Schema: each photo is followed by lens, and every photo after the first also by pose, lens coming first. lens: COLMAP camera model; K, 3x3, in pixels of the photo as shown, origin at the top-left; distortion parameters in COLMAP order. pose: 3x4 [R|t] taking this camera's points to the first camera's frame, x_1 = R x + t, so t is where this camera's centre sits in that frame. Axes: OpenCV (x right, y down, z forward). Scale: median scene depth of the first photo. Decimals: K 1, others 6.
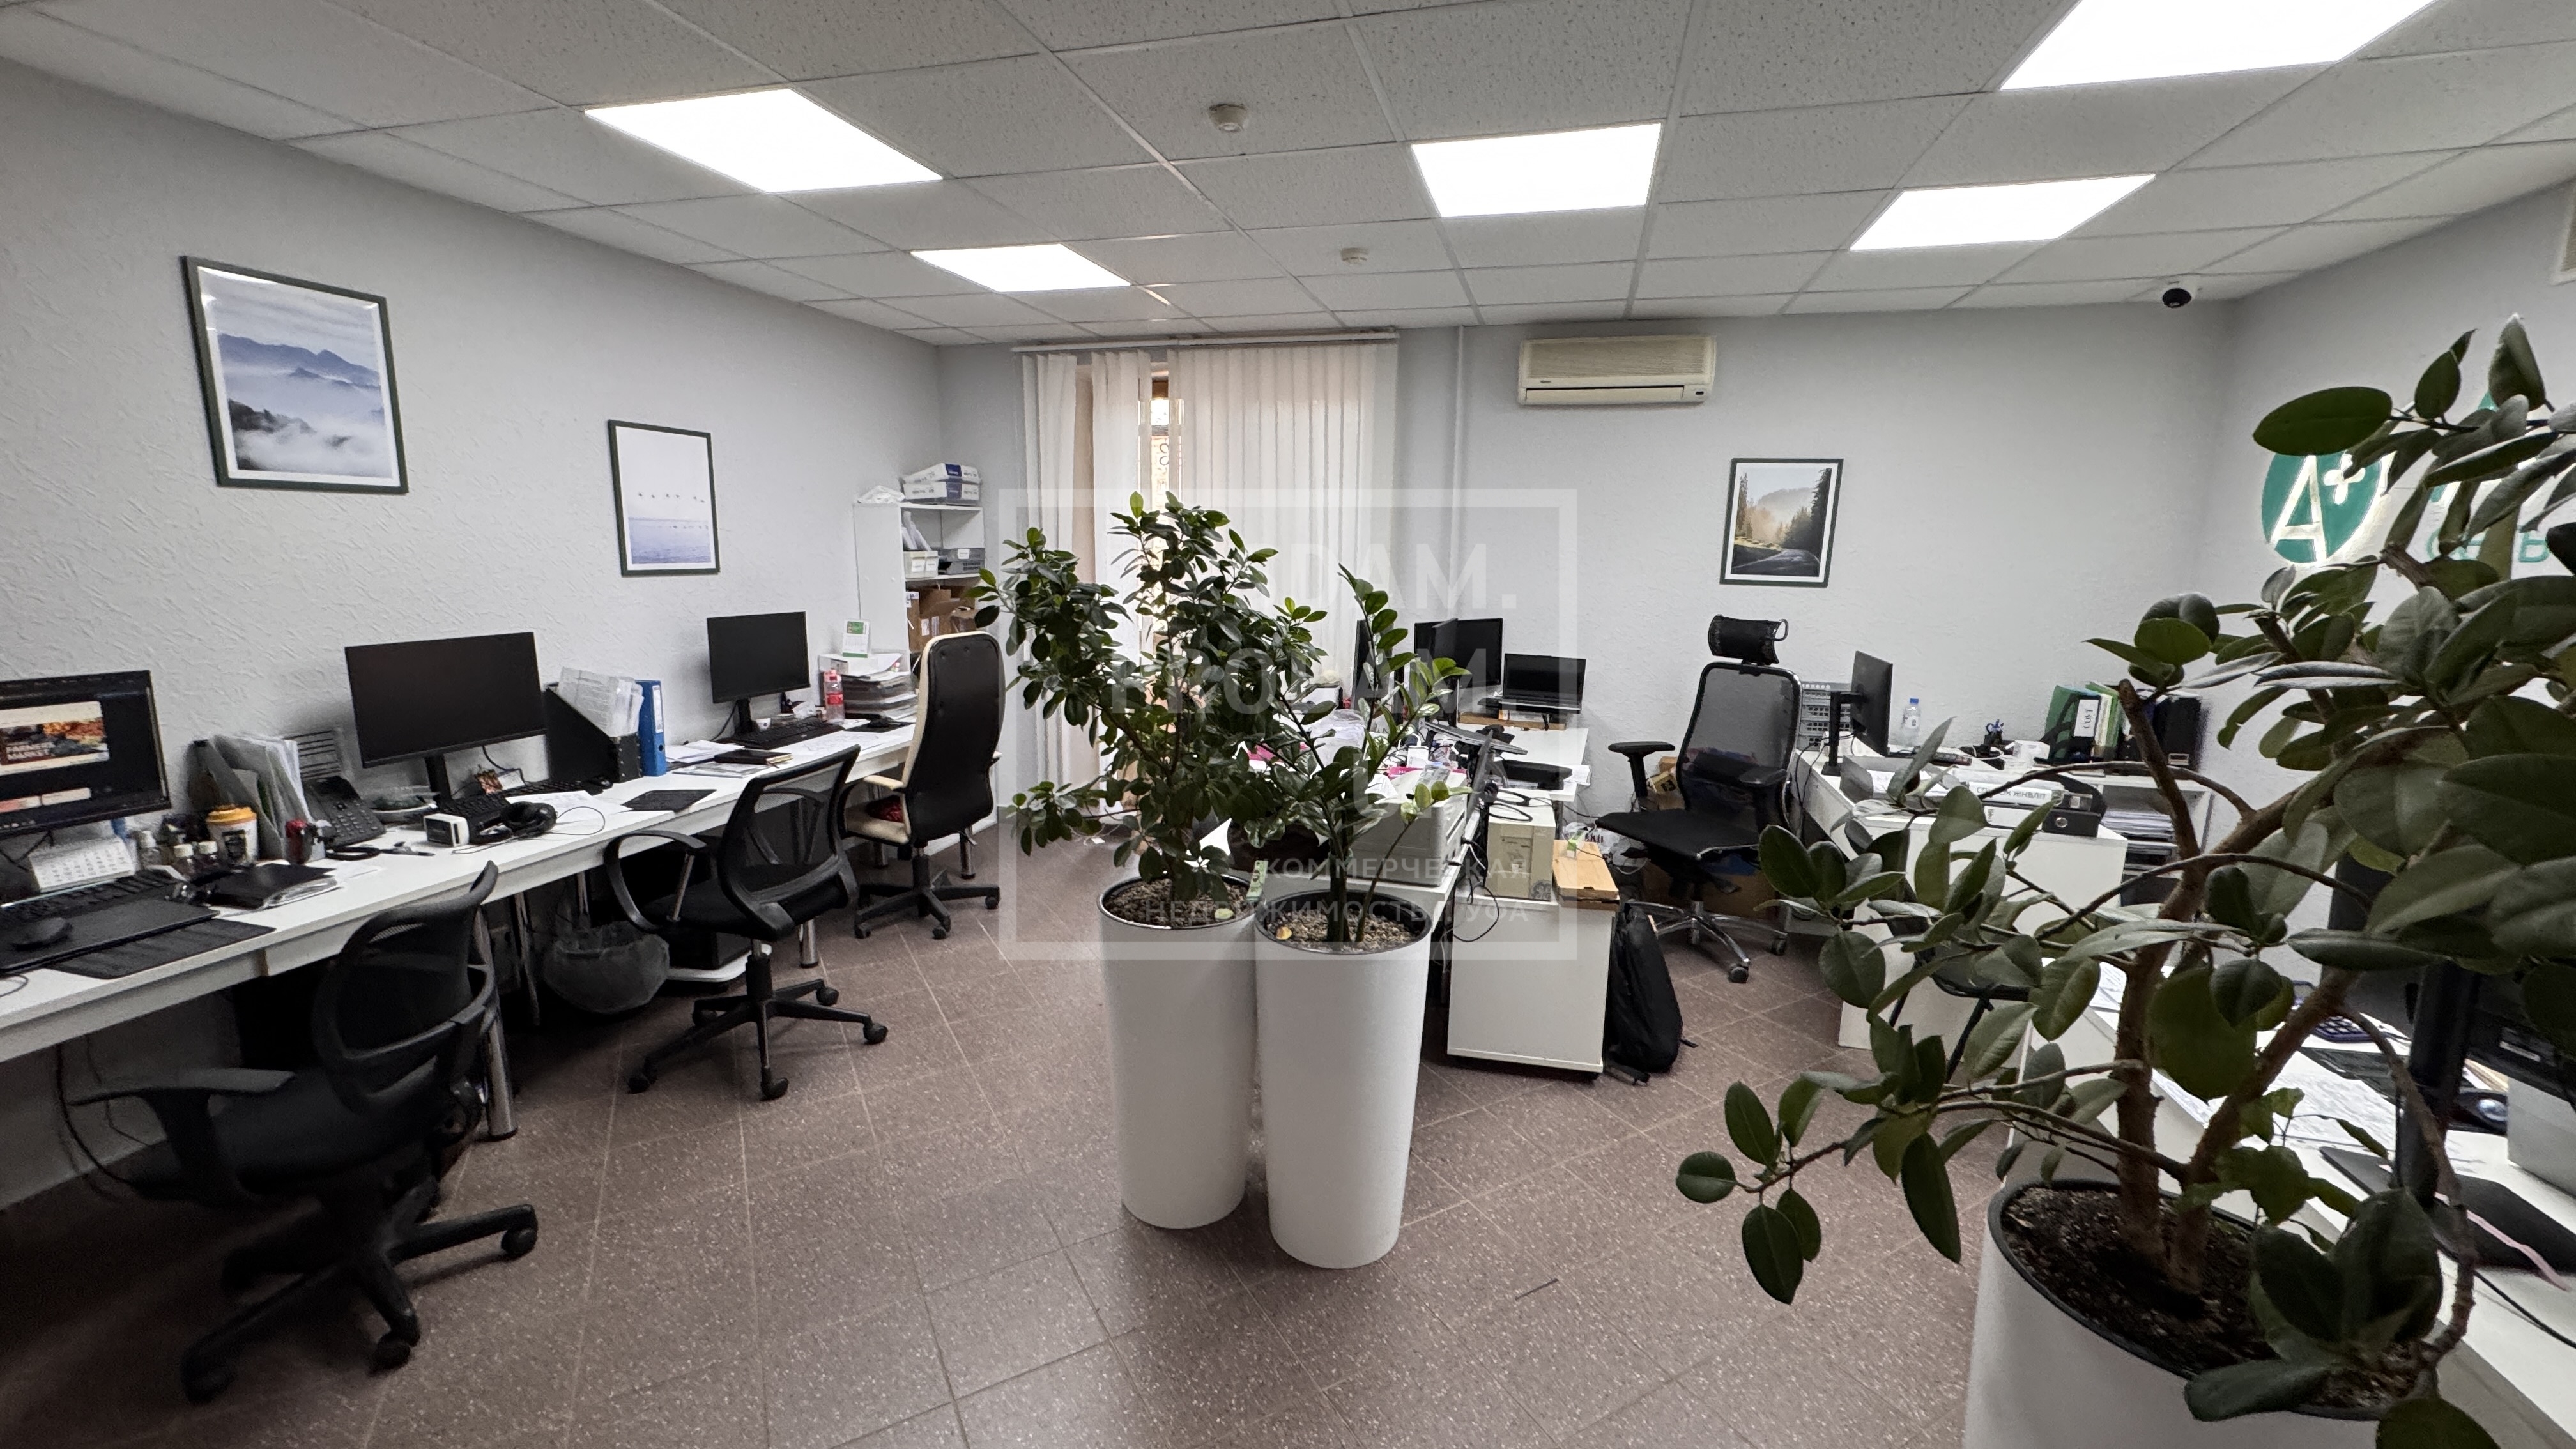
lens RADIAL K [[1021.8, 0, 1284.7], [0, 1021.8, 730.3], [0, 0, 1]] dist [-0.000578, -0.000501]
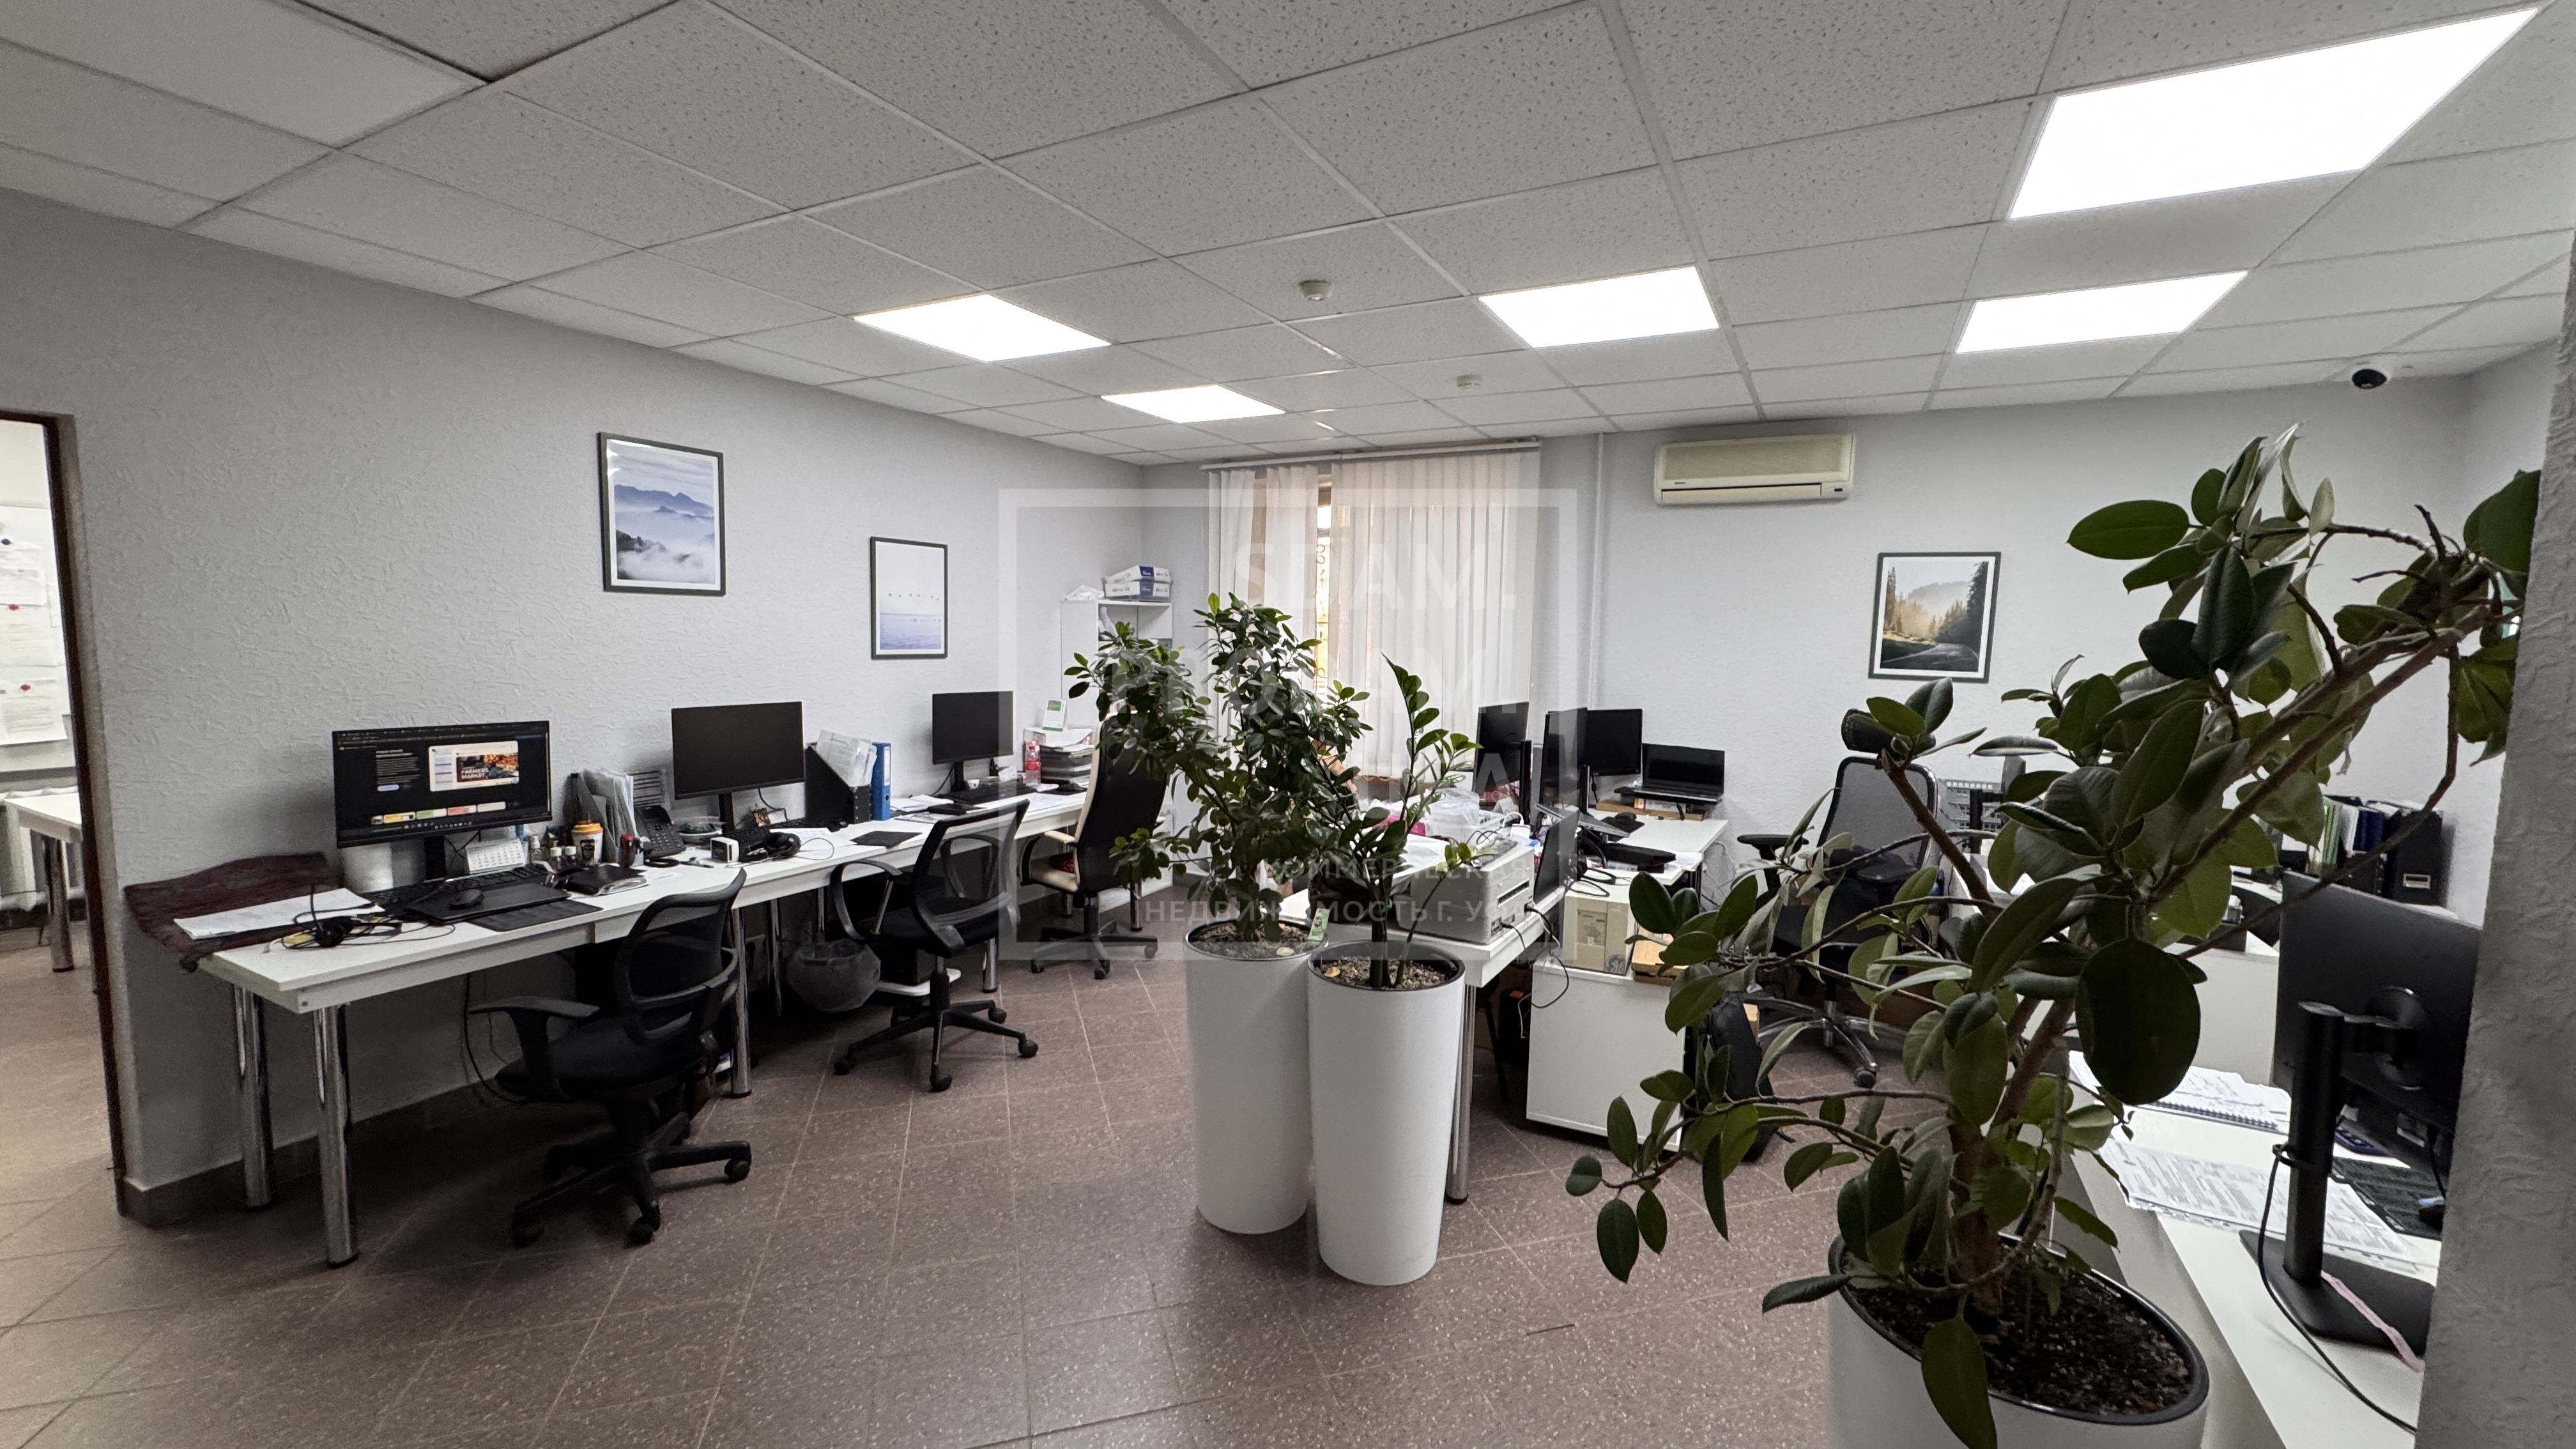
lens RADIAL K [[1024.2, 0, 1283.6], [0, 1024.2, 731.1], [0, 0, 1]] dist [-0.000808, 0.000062]
pose [[0.974171, 0.025121, -0.224410, 0.153101], [-0.044796, 0.995541, -0.083018, 0.021791], [0.221324, 0.090927, 0.970952, -0.116243]]
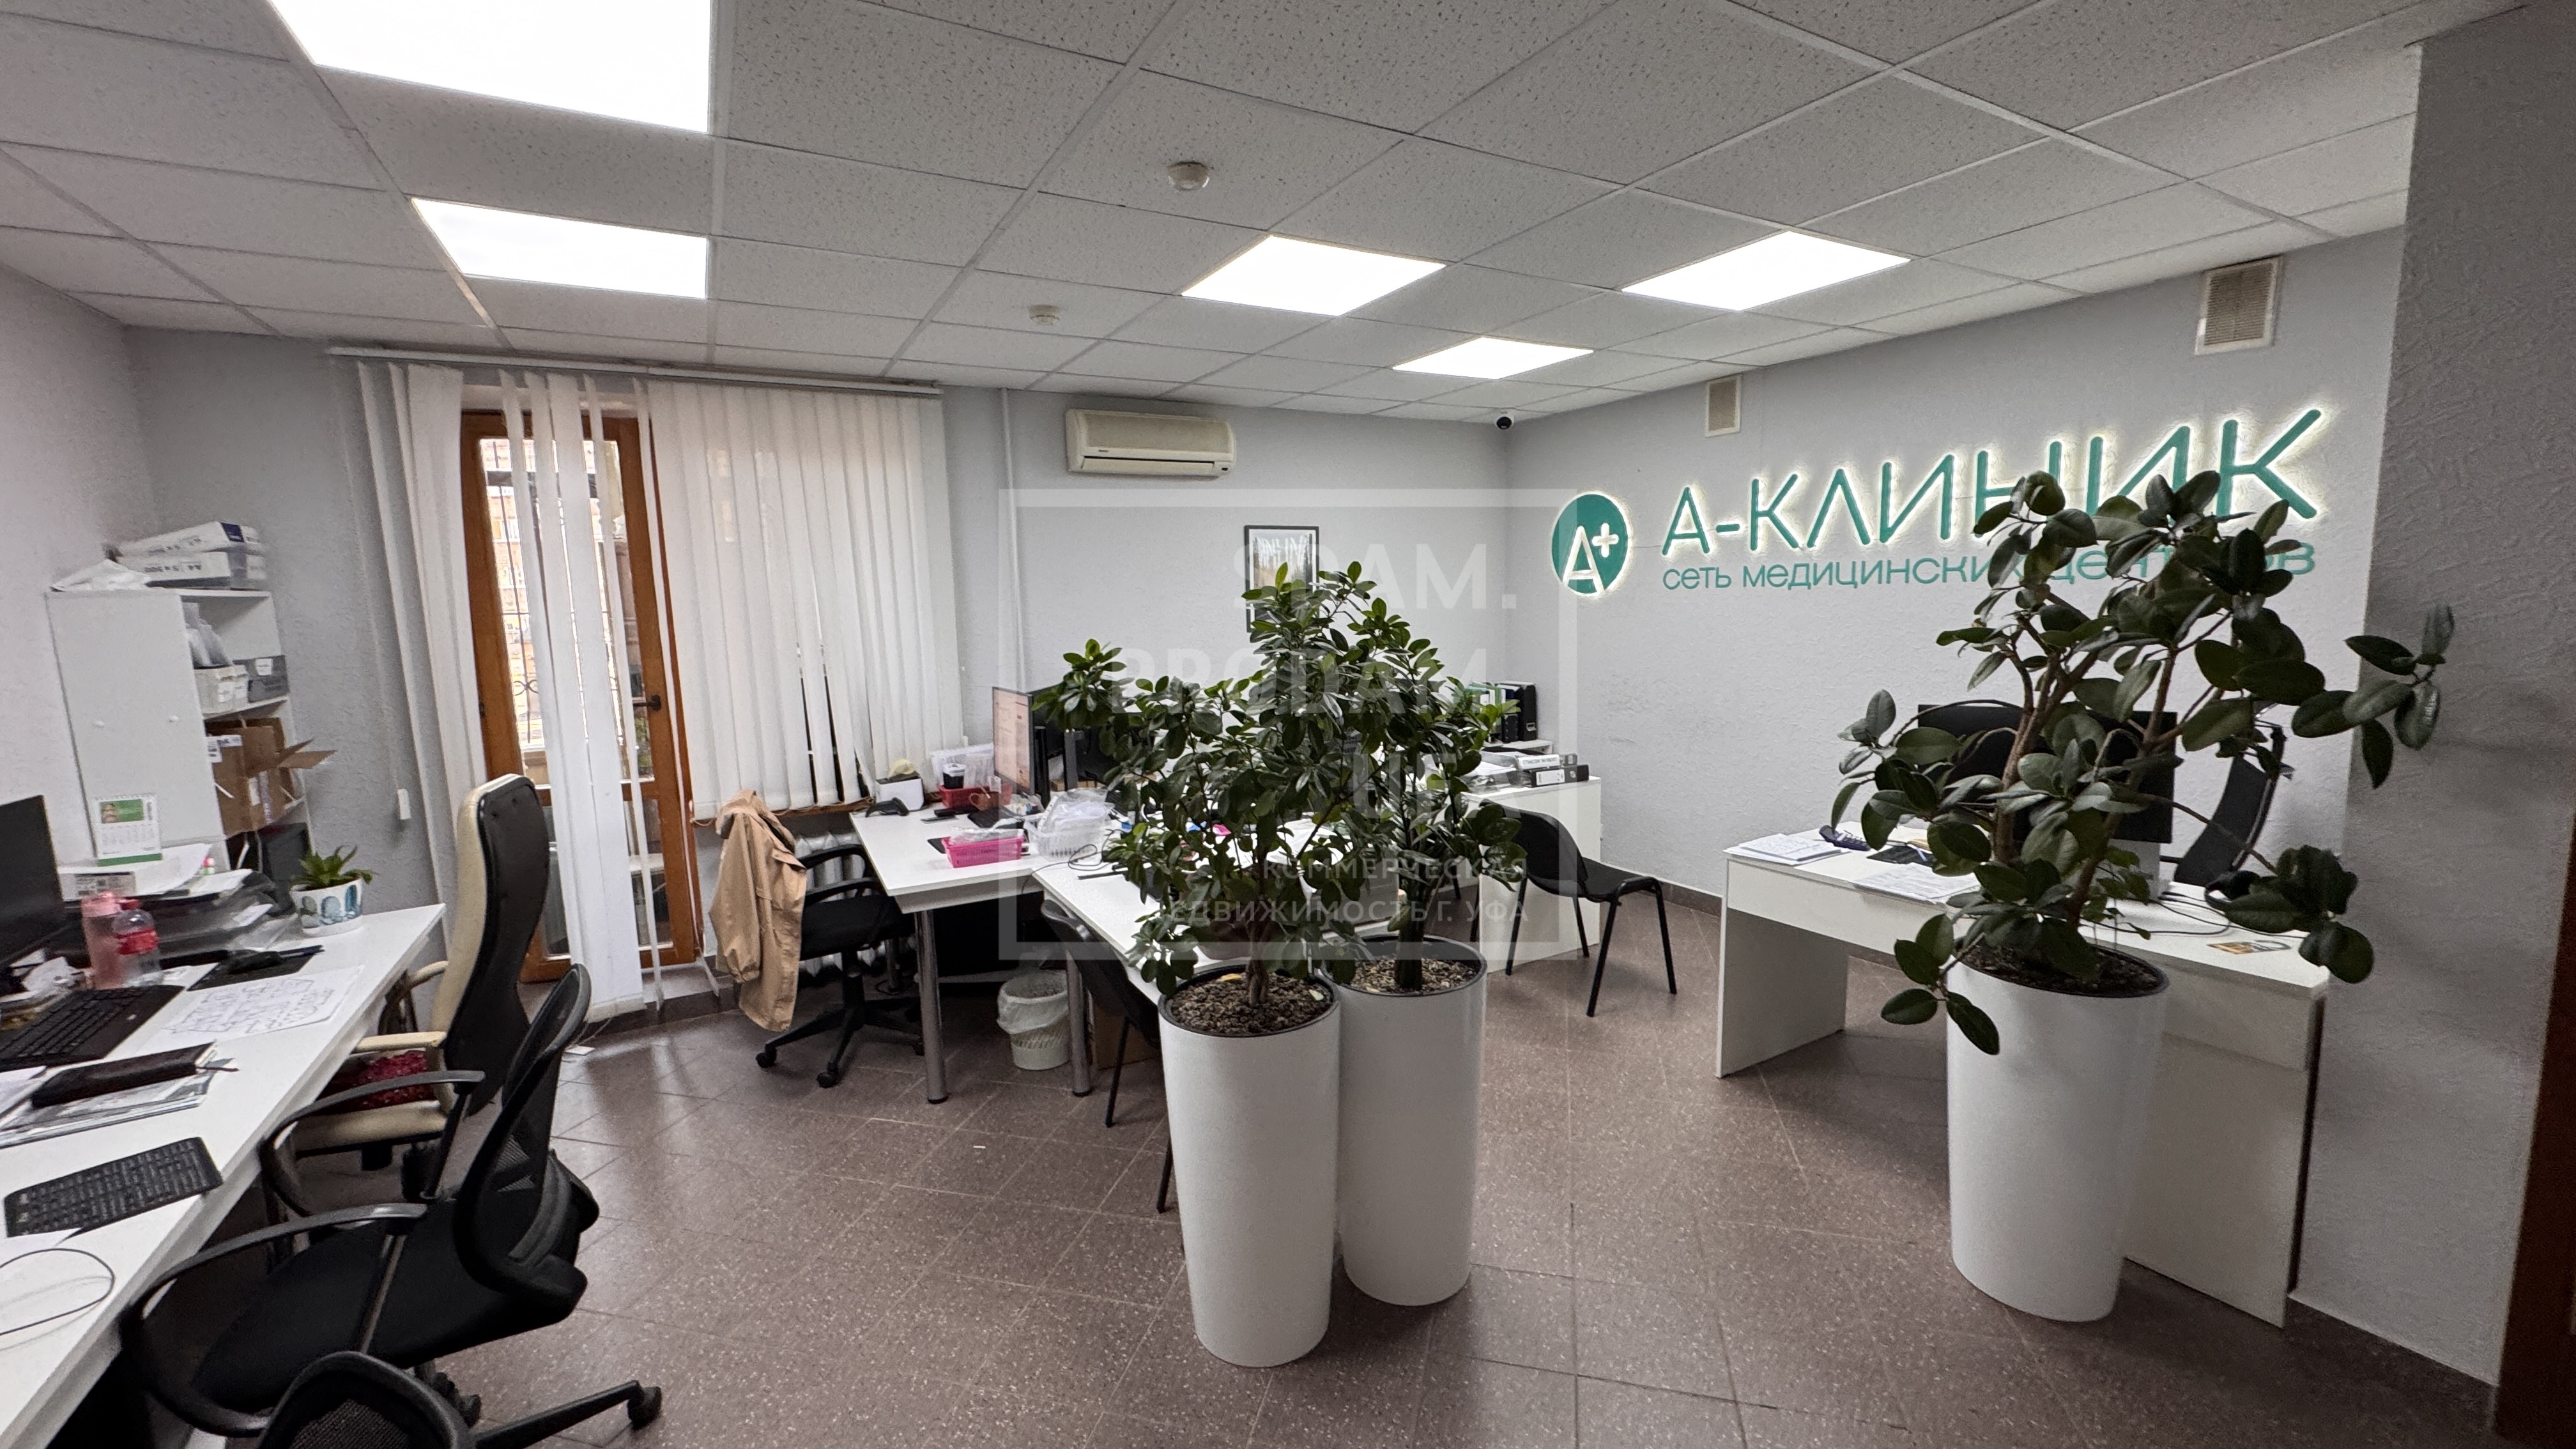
lens RADIAL K [[1024.2, 0, 1283.6], [0, 1024.2, 731.1], [0, 0, 1]] dist [-0.000808, 0.000062]
pose [[0.700374, -0.133208, 0.701236, -0.571910], [0.172077, 0.984966, 0.015241, -0.067349], [-0.692724, 0.109992, 0.712766, 0.241931]]
